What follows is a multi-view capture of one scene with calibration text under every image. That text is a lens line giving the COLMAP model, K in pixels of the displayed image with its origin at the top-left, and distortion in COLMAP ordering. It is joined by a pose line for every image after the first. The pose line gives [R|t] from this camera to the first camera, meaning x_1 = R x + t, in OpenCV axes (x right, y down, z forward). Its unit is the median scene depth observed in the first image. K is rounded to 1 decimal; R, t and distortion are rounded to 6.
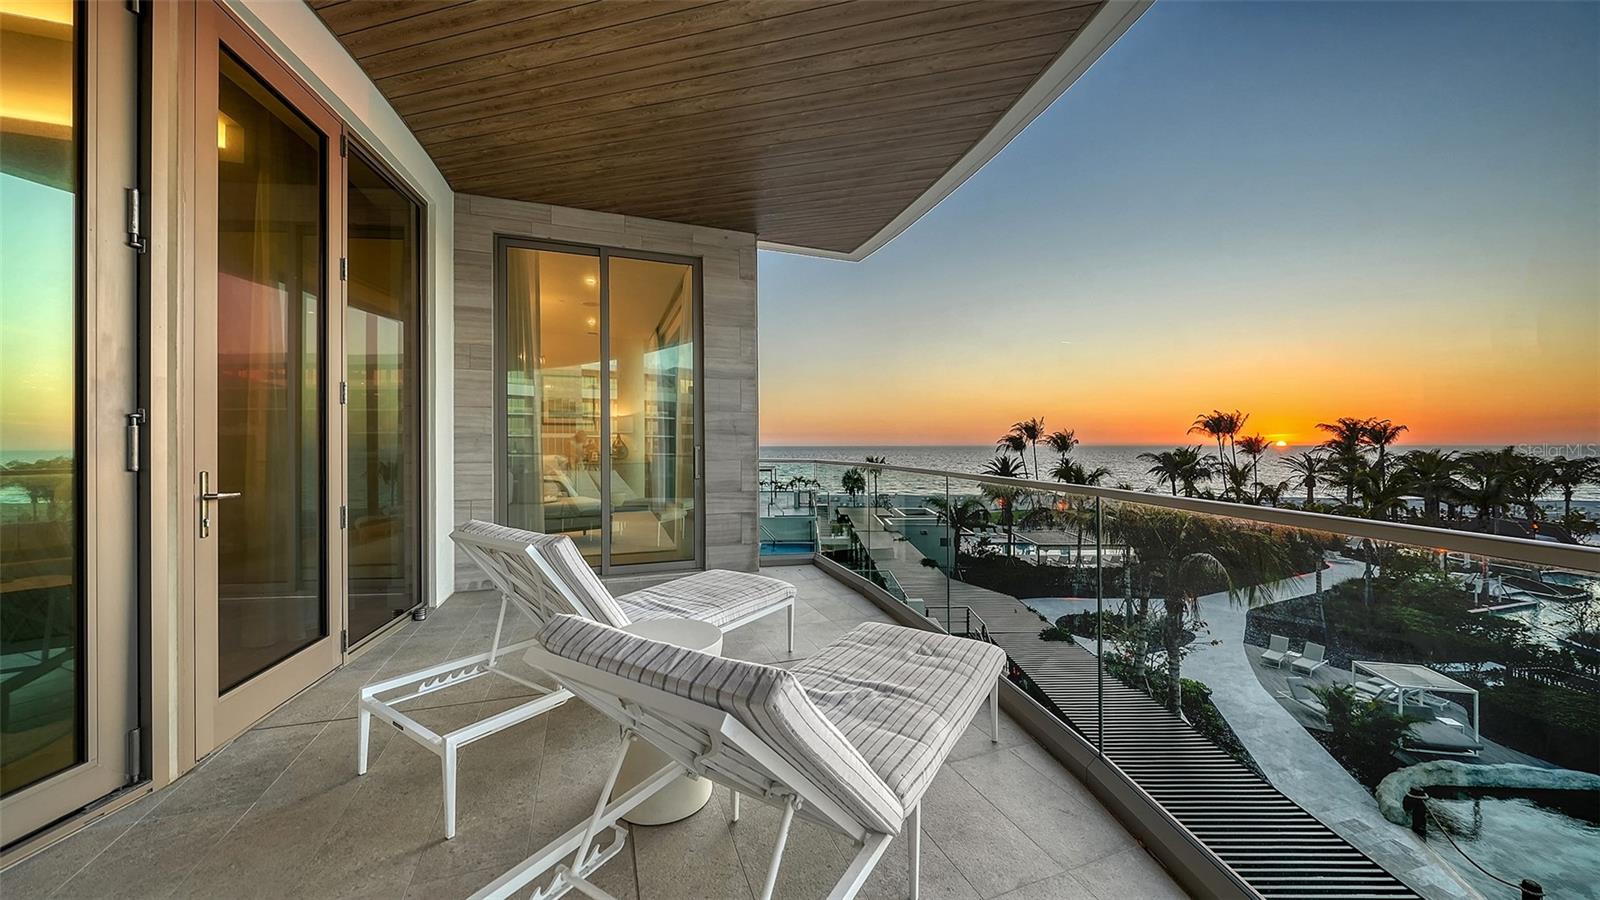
lens RADIAL K [[562.3, 0, 814.8], [0, 562.3, 442.5], [0, 0, 1]] dist [0.011299, -0.000127]
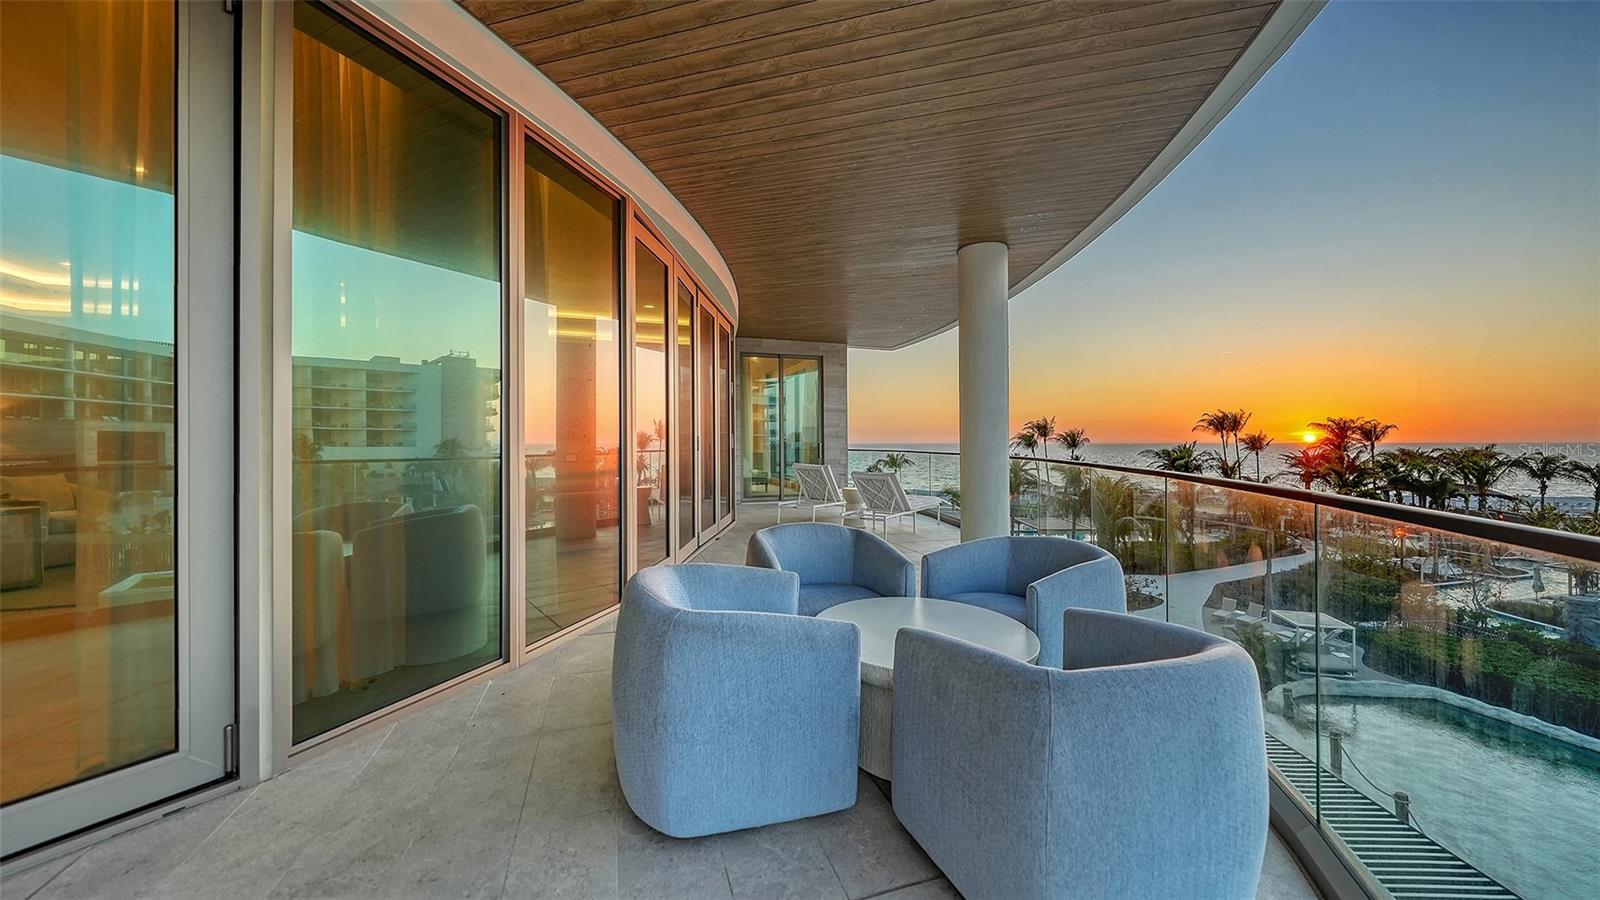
lens RADIAL K [[562.3, 0, 814.8], [0, 562.3, 442.5], [0, 0, 1]] dist [0.011299, -0.000127]
pose [[0.999361, -0.000367, -0.035747, -0.022676], [0.000533, 0.999989, 0.004625, -0.001322], [0.035745, -0.004641, 0.999350, -0.187009]]
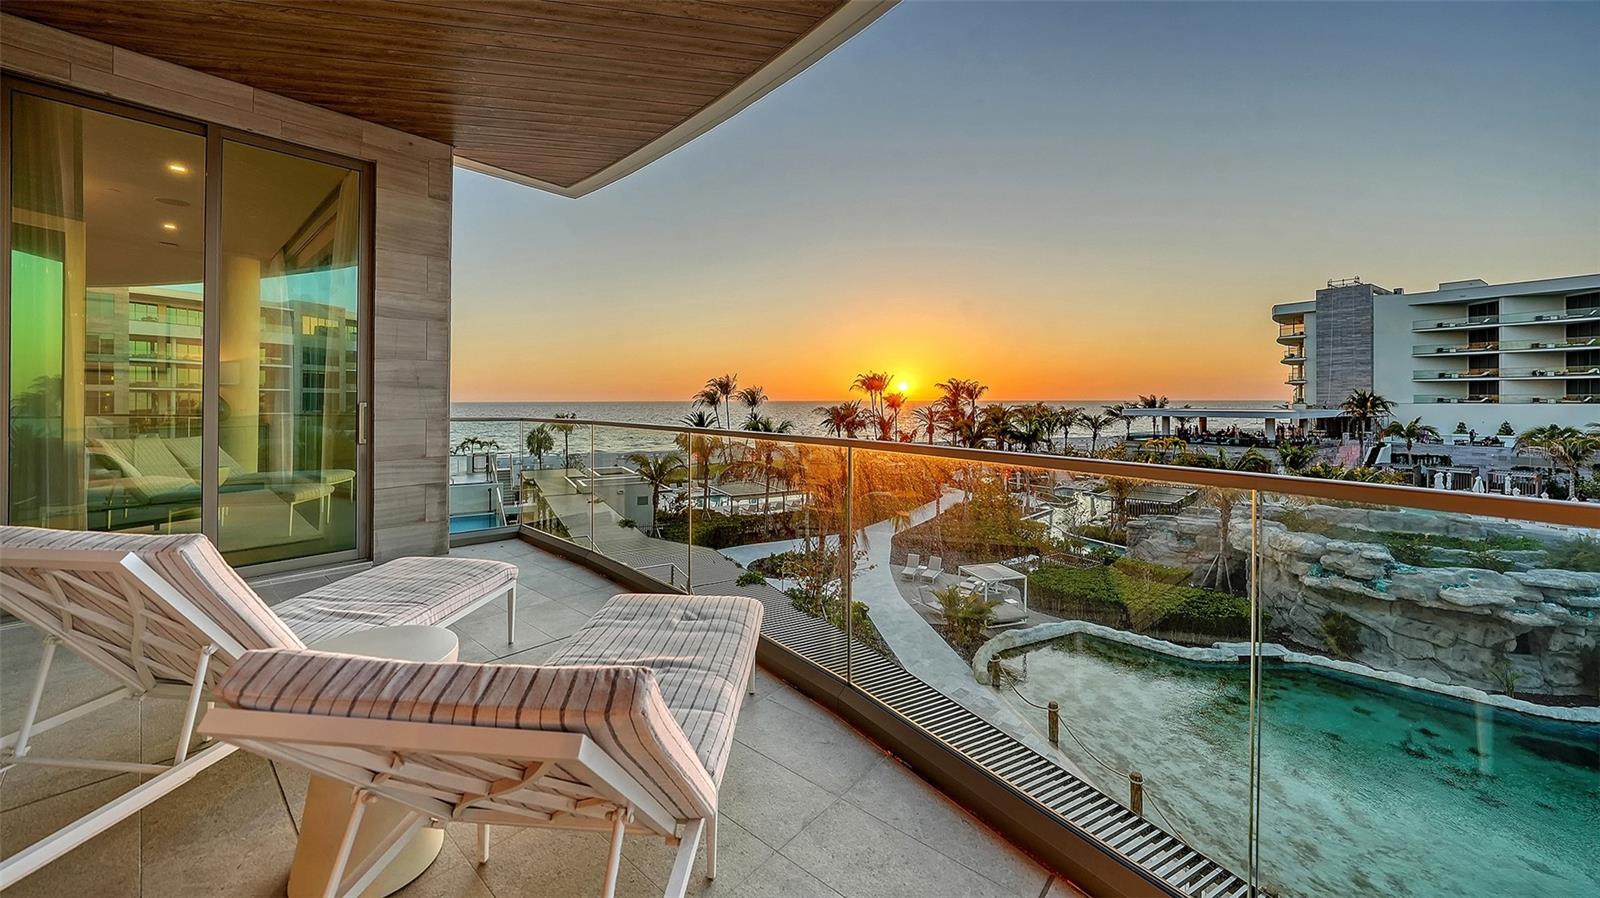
lens RADIAL K [[578.7, 0, 777.5], [0, 578.7, 399.9], [0, 0, 1]] dist [-0.000810, 0.000092]
pose [[0.895478, -0.000235, 0.445106, -0.007061], [-0.001308, 0.999994, 0.003160, -0.000095], [-0.445104, -0.003412, 0.895472, 0.003409]]
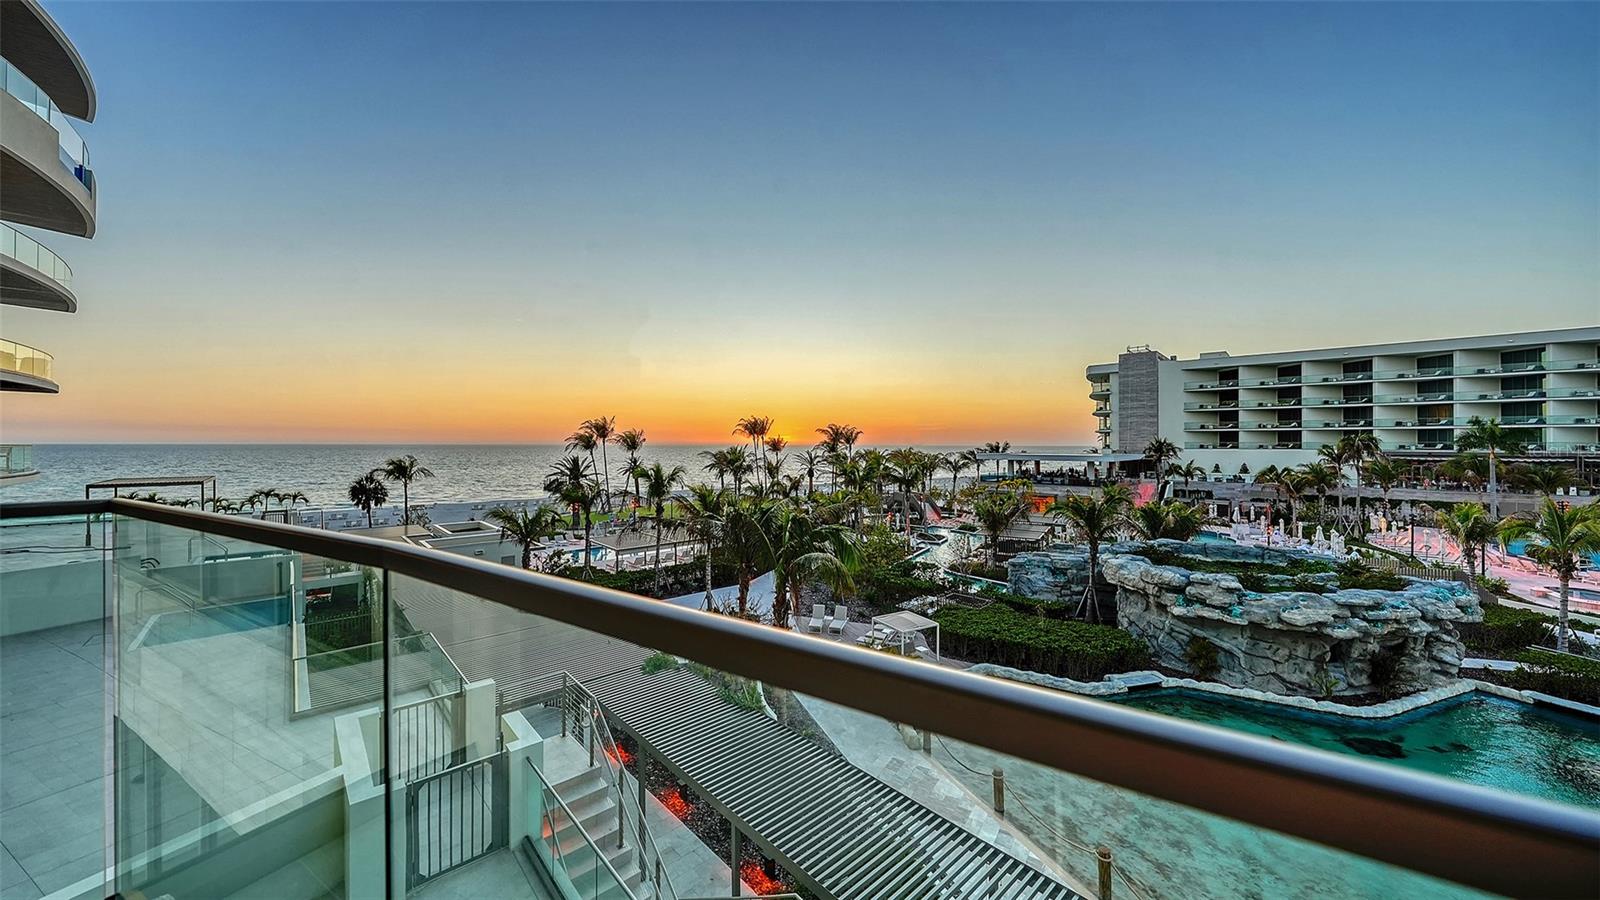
lens RADIAL K [[553.8, 0, 800.0], [0, 553.8, 450.0], [0, 0, 1]] dist [0.010316, -0.000069]
pose [[0.748562, -0.003829, 0.663054, 0.012352], [-0.006405, 0.999895, 0.013005, 0.000181], [-0.663034, -0.013982, 0.748459, 0.117435]]
